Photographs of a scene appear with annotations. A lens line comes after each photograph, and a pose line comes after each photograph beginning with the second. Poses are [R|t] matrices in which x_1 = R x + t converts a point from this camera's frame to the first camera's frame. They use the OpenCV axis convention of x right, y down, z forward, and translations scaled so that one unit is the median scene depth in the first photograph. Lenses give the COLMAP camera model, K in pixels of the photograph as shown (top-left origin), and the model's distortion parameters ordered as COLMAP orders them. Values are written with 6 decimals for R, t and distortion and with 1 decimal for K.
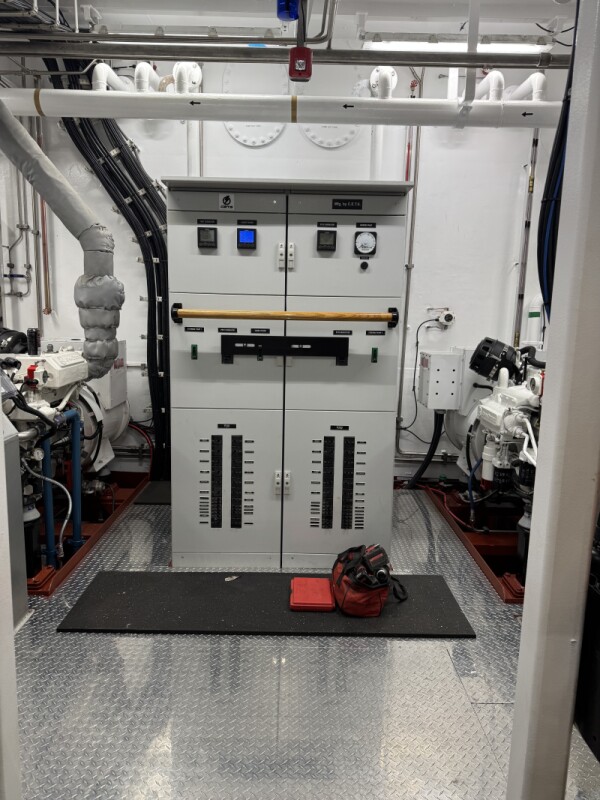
lens RADIAL K [[549.1, 0, 299.4], [0, 549.1, 399.8], [0, 0, 1]] dist [-0.019284, -0.004725]
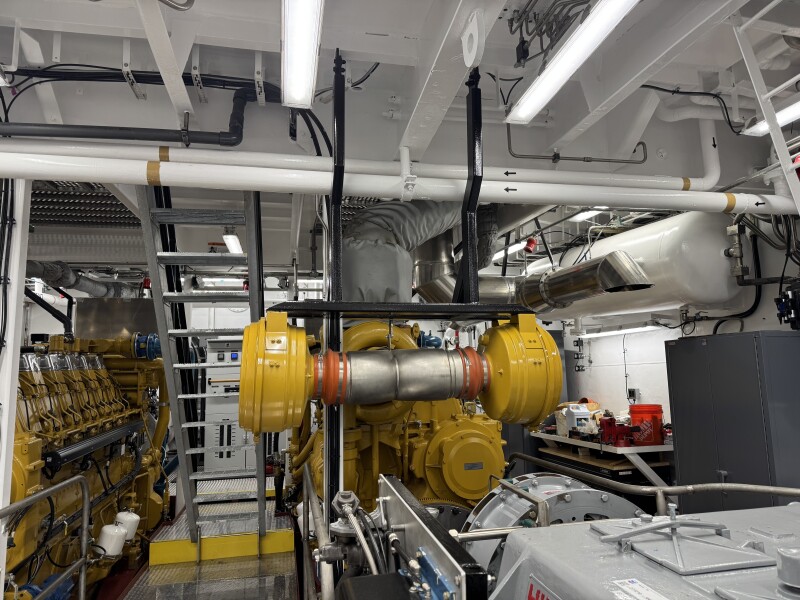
lens RADIAL K [[549.1, 0, 401.8], [0, 549.1, 299.2], [0, 0, 1]] dist [-0.019284, -0.004725]
pose [[0.980485, -0.010657, 0.196305, 0.221463], [0.066661, 0.957396, -0.280978, 0.318766], [-0.184948, 0.288580, 0.939423, -2.106059]]
